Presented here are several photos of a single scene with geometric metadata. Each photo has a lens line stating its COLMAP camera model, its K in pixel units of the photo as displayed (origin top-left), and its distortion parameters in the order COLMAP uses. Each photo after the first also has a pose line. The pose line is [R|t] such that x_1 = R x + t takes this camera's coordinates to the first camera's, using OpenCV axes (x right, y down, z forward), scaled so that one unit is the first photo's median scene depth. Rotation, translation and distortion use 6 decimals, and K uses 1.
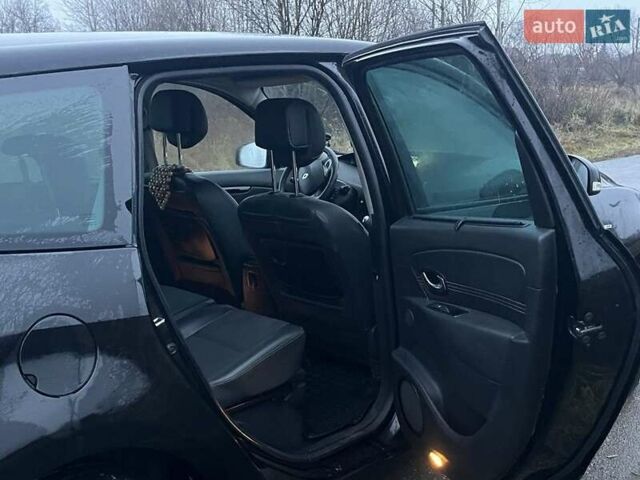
lens RADIAL K [[843.7, 0, 319.4], [0, 843.7, 255.8], [0, 0, 1]] dist [0.022046, -0.018883]
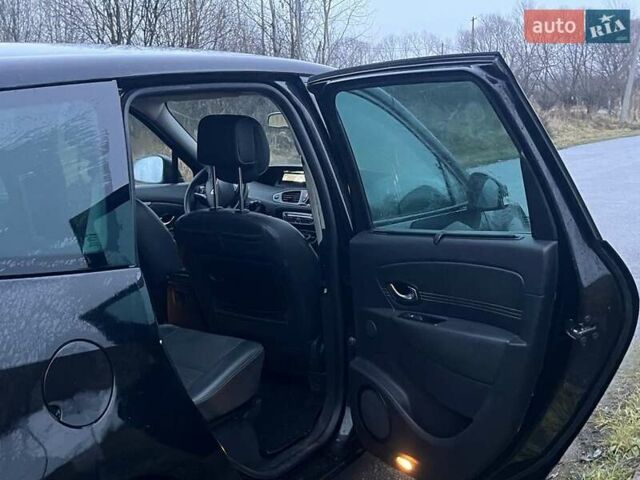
lens RADIAL K [[848.1, 0, 320.0], [0, 848.1, 240.0], [0, 0, 1]] dist [0.016531, -0.036182]
pose [[0.967204, -0.018281, 0.253343, -0.253915], [0.026773, 0.999188, -0.030115, -0.006400], [-0.252587, 0.035910, 0.966908, 0.003980]]
